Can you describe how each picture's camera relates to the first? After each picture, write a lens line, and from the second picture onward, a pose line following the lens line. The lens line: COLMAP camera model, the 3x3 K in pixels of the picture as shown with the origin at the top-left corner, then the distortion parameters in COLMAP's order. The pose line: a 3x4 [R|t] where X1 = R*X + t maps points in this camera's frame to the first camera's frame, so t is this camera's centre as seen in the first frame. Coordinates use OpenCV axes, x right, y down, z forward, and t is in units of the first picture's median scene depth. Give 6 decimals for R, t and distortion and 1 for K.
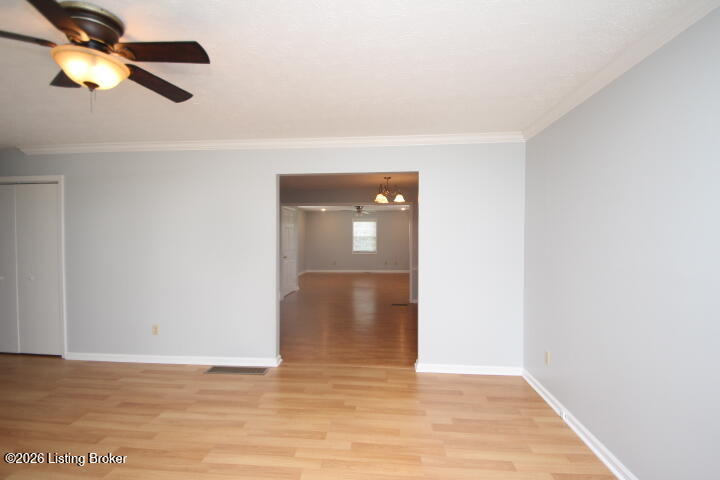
lens RADIAL K [[332.3, 0, 357.7], [0, 332.3, 240.5], [0, 0, 1]] dist [0.012176, -0.018154]
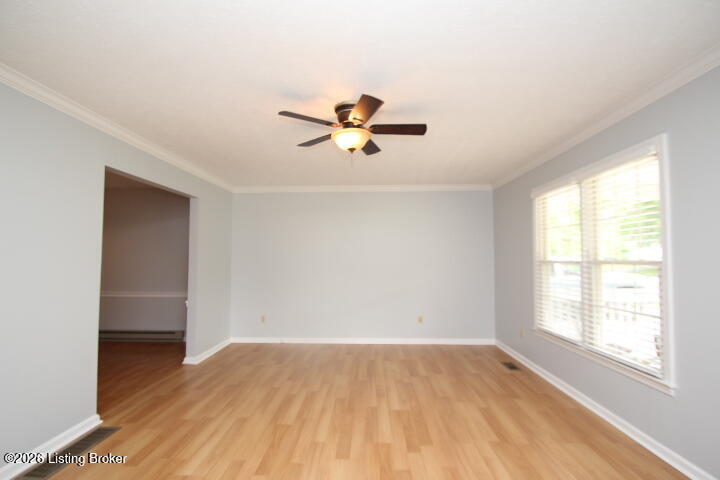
lens RADIAL K [[332.3, 0, 357.7], [0, 332.3, 240.5], [0, 0, 1]] dist [0.012176, -0.018154]
pose [[-0.034263, 0.044556, 0.998419, -1.230799], [0.015717, 0.998906, -0.044038, 0.019445], [-0.999289, 0.014183, -0.034926, 0.546645]]
